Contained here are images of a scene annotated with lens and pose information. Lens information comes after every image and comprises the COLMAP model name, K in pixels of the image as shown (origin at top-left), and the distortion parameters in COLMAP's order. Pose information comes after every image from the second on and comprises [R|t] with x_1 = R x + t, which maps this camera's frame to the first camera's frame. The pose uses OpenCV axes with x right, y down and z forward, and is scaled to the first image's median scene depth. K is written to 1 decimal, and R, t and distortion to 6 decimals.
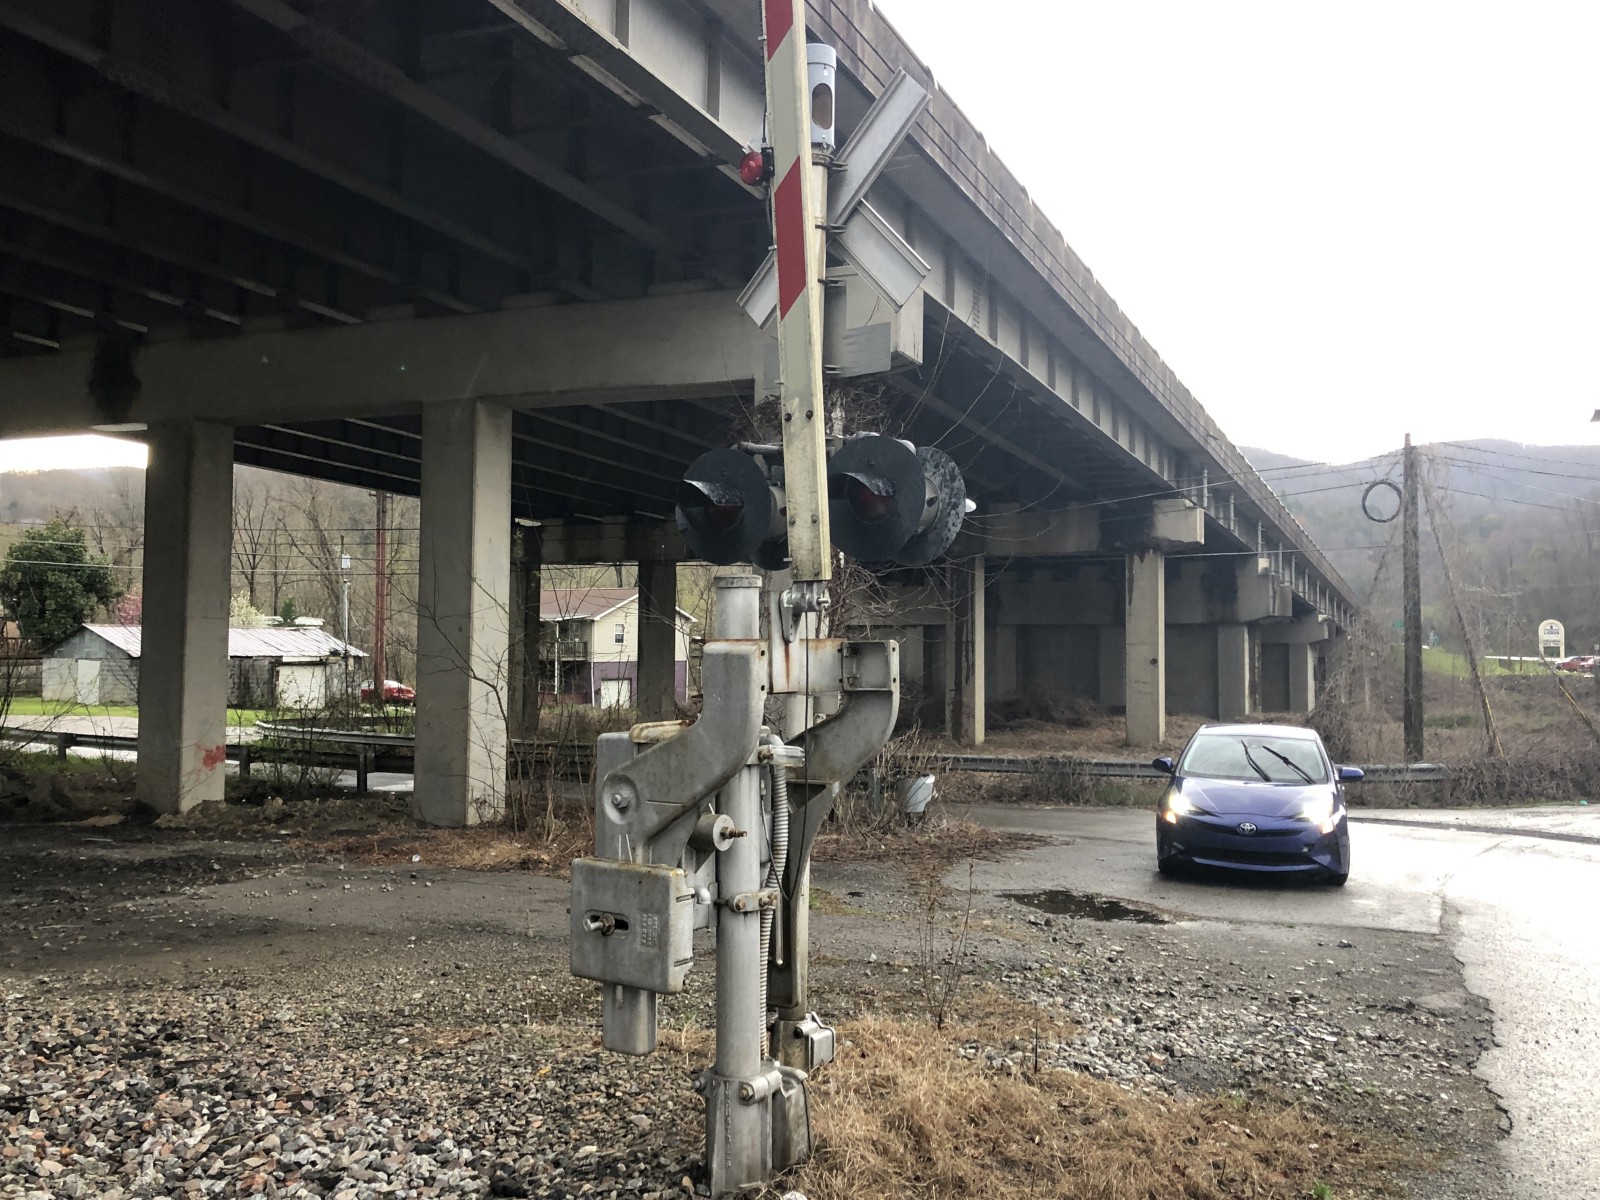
lens RADIAL K [[1481.7, 0, 800.0], [0, 1481.7, 600.0], [0, 0, 1]] dist [0.004195, 0.001878]
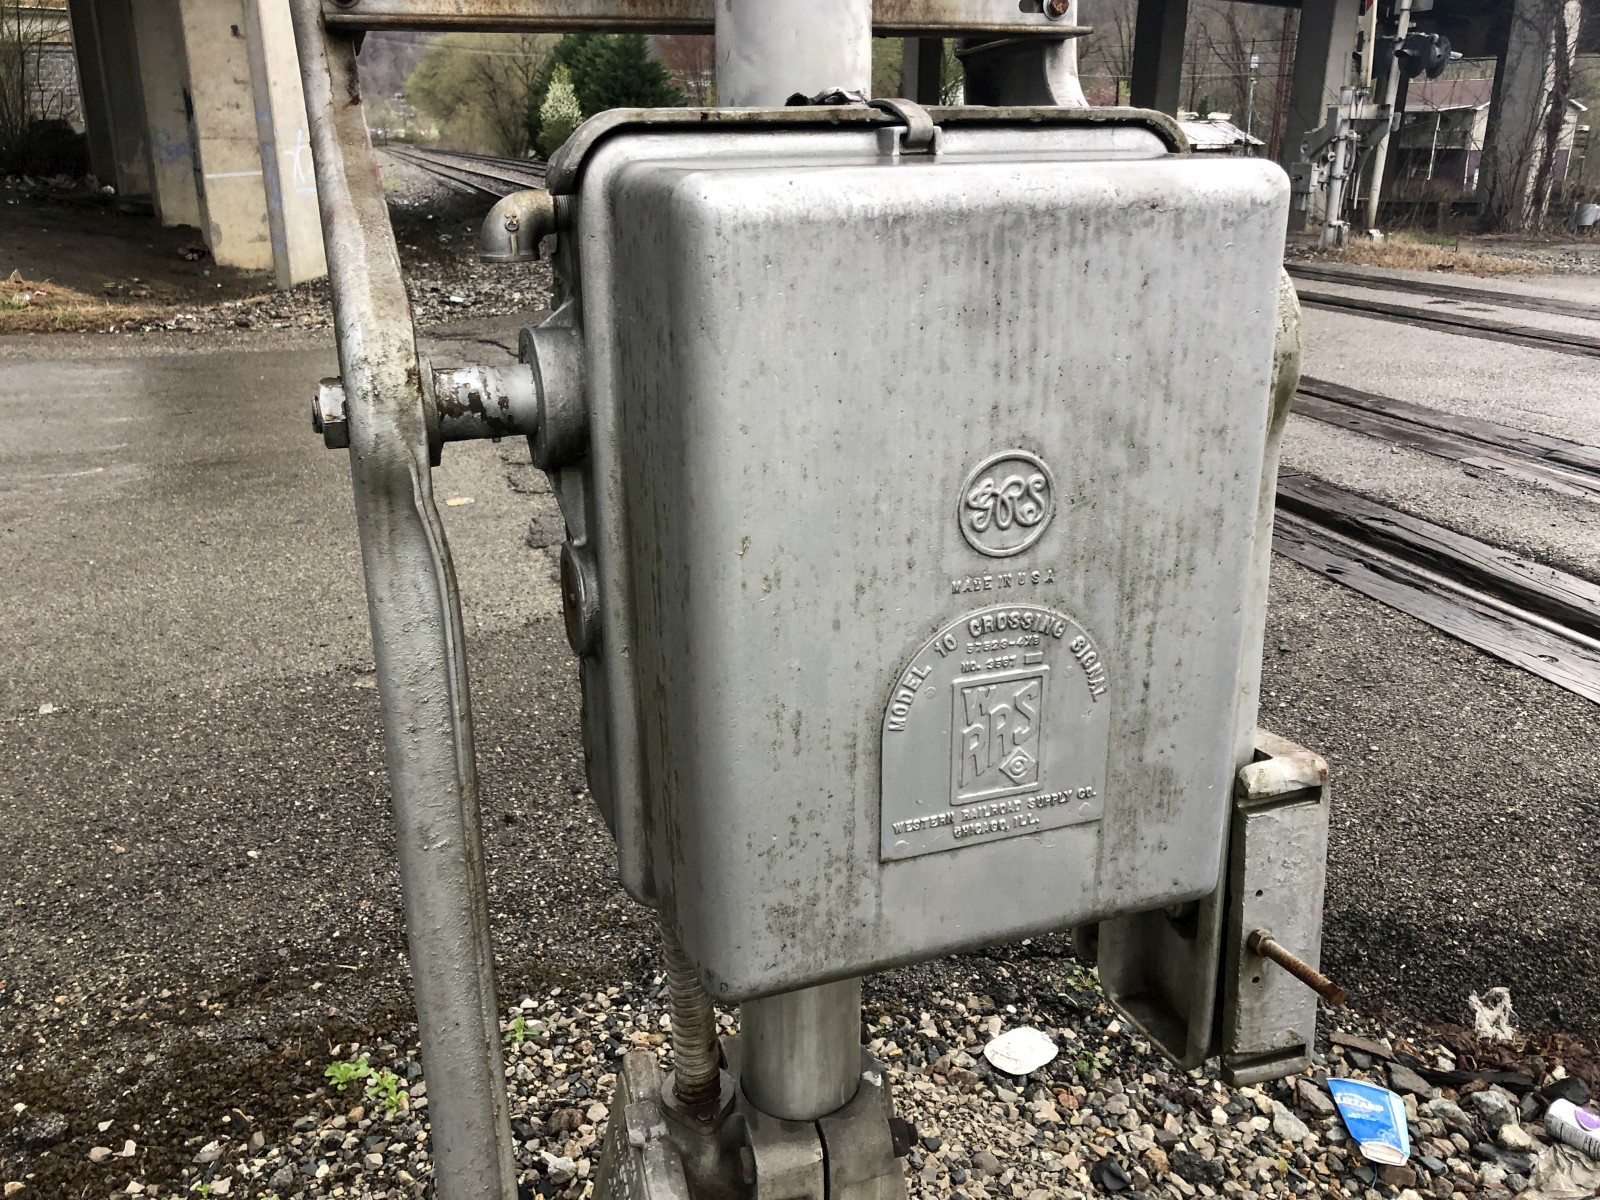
lens RADIAL K [[1298.2, 0, 800.0], [0, 1298.2, 600.0], [0, 0, 1]] dist [-0.002475, -0.004394]
pose [[0.818099, 0.184612, -0.544639, 0.047998], [0.024833, 0.934848, 0.354179, 0.000099], [0.574540, -0.303279, 0.760214, -0.151573]]
